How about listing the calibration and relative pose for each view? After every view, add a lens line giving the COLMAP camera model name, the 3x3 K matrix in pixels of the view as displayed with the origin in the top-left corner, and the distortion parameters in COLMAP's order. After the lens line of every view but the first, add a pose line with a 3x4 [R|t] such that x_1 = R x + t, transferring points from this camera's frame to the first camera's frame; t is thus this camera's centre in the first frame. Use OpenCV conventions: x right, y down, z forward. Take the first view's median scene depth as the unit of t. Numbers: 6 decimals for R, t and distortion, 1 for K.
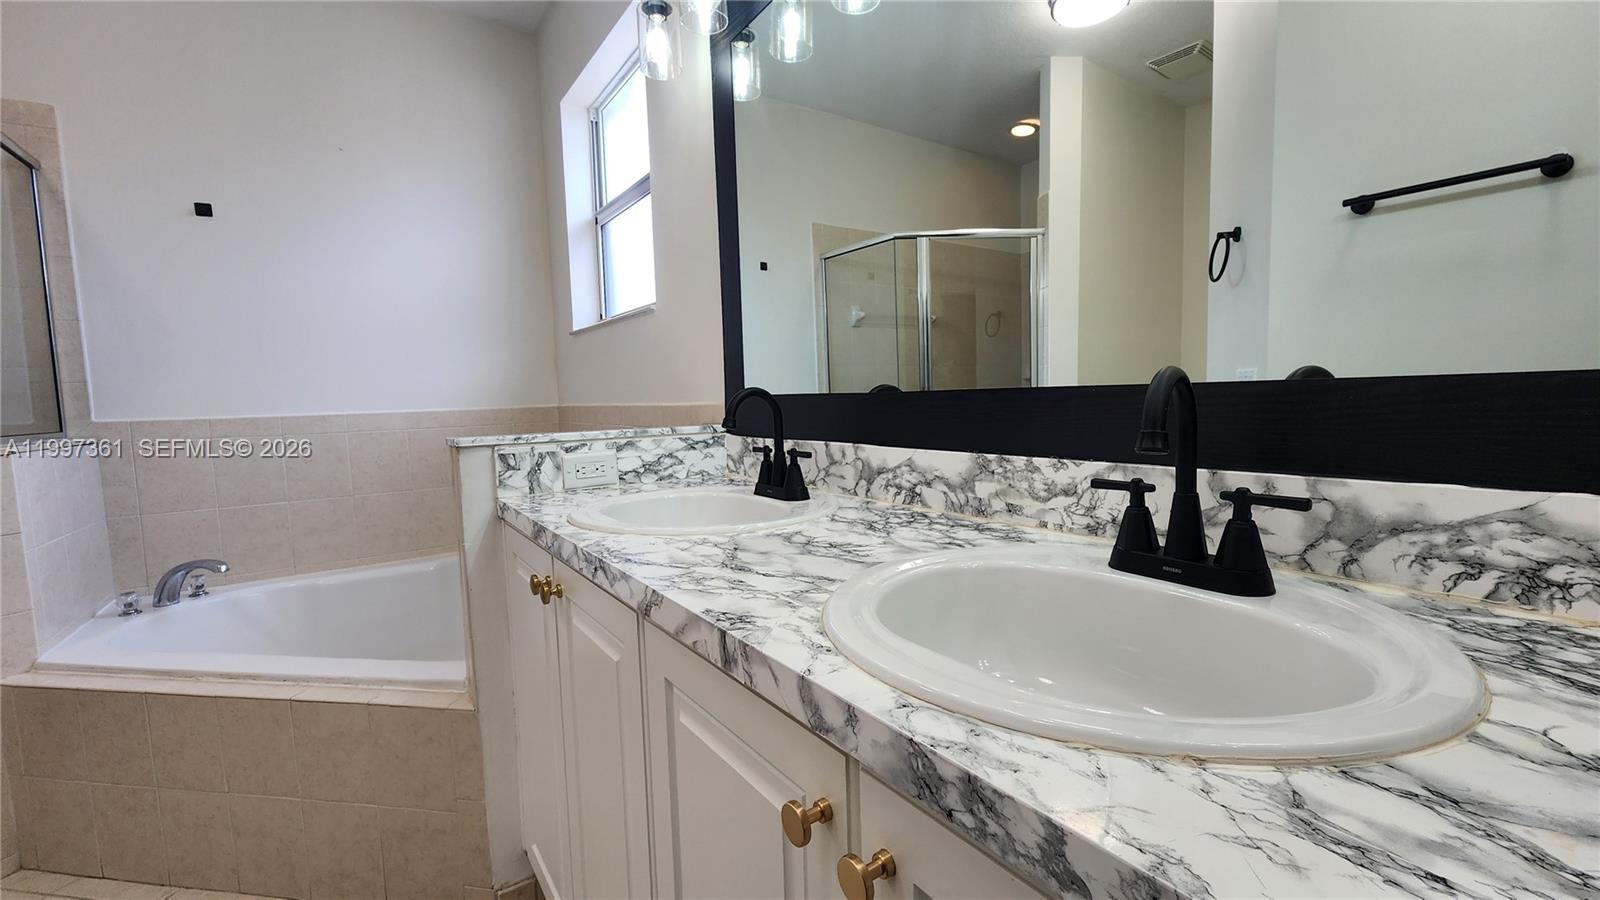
lens RADIAL K [[659.8, 0, 812.9], [0, 659.8, 451.1], [0, 0, 1]] dist [0.003290, -0.001797]
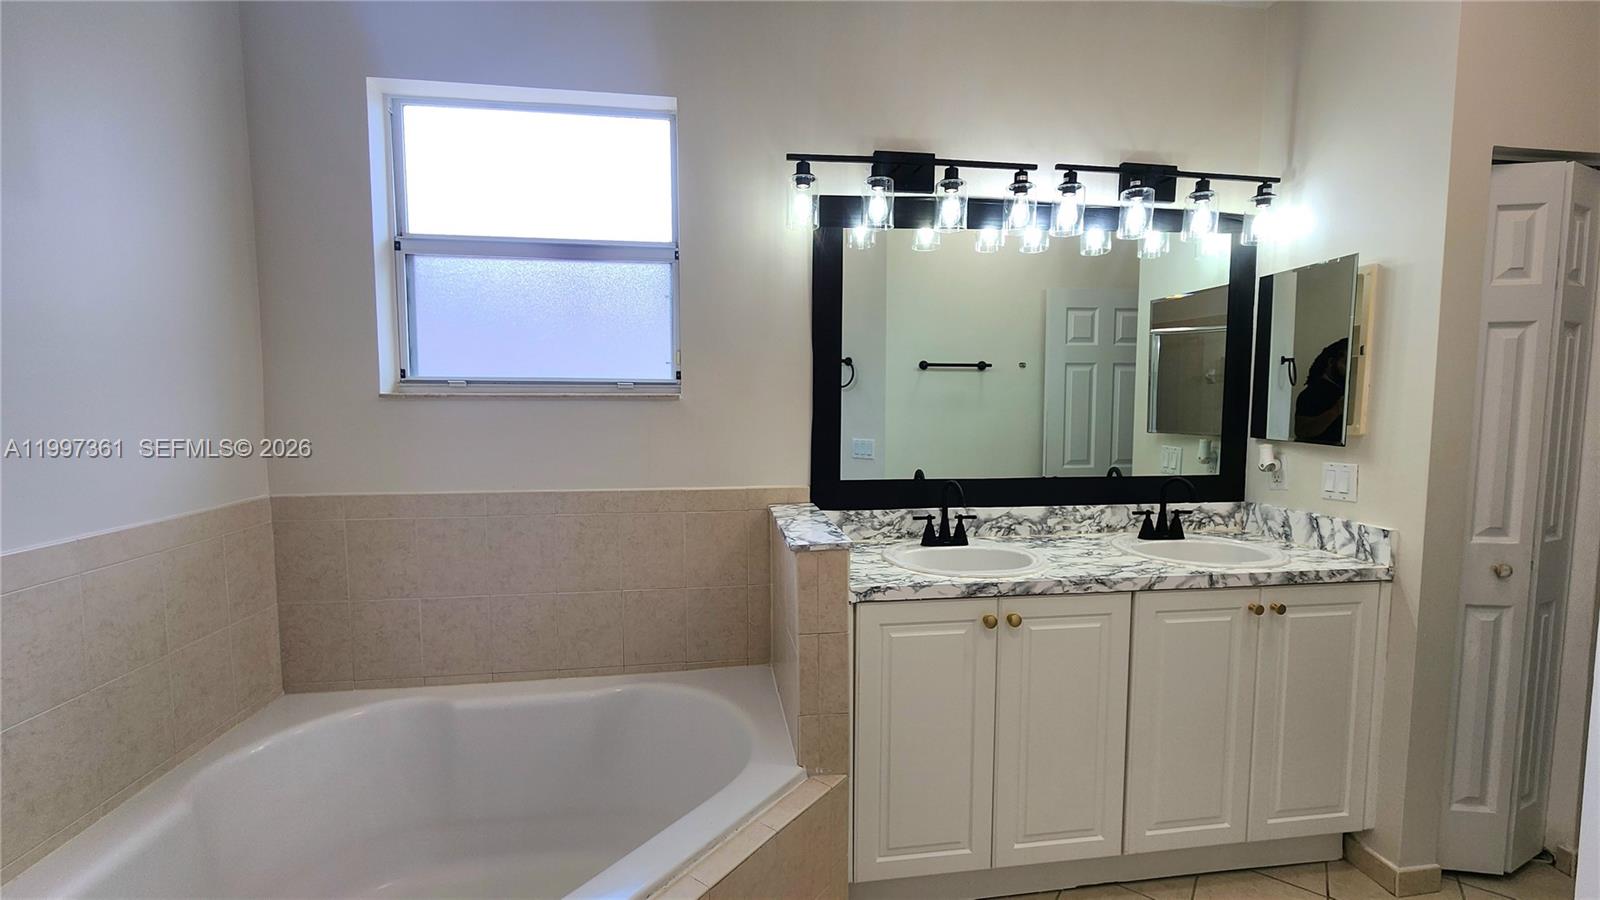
lens RADIAL K [[659.8, 0, 801.5], [0, 659.8, 447.8], [0, 0, 1]] dist [0.003290, -0.001797]
pose [[0.465304, -0.034320, 0.884485, -2.035403], [0.061147, 0.998107, 0.006561, -0.250891], [-0.883036, 0.051031, 0.466522, 0.656357]]
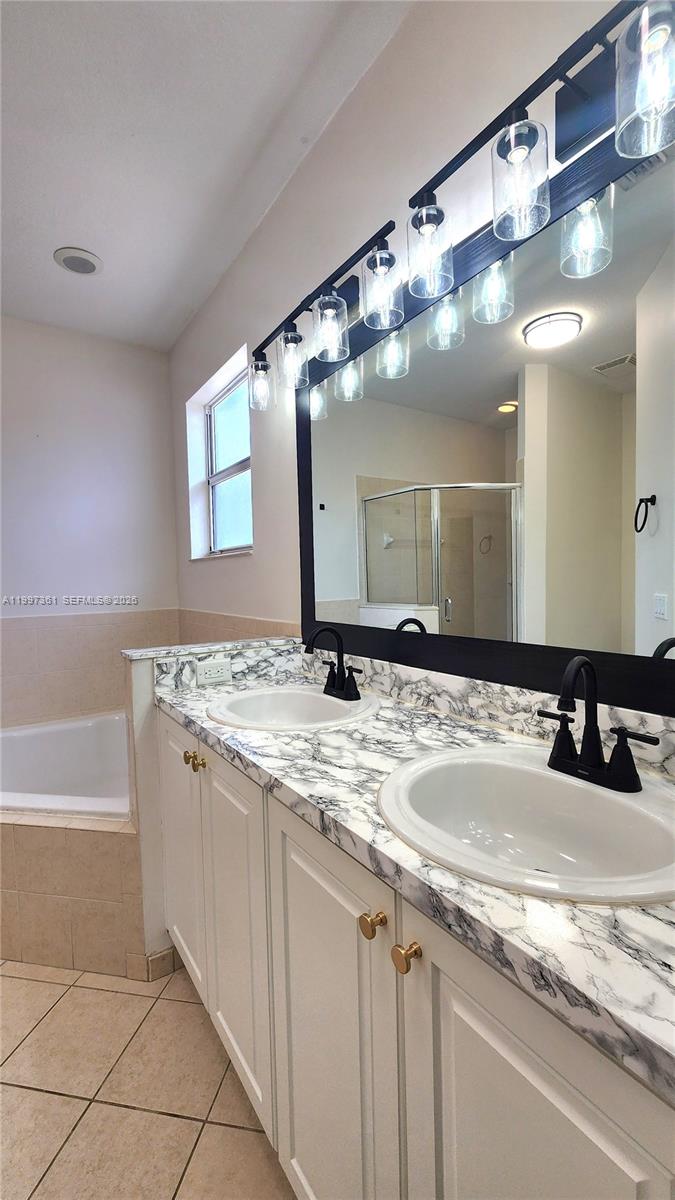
lens RADIAL K [[494.9, 0, 344.0], [0, 494.9, 603.6], [0, 0, 1]] dist [0.003290, -0.001797]
pose [[0.999845, 0.008998, -0.015142, -0.033545], [-0.009530, 0.999325, -0.035468, -0.126233], [0.014812, 0.035607, 0.999256, -0.183423]]
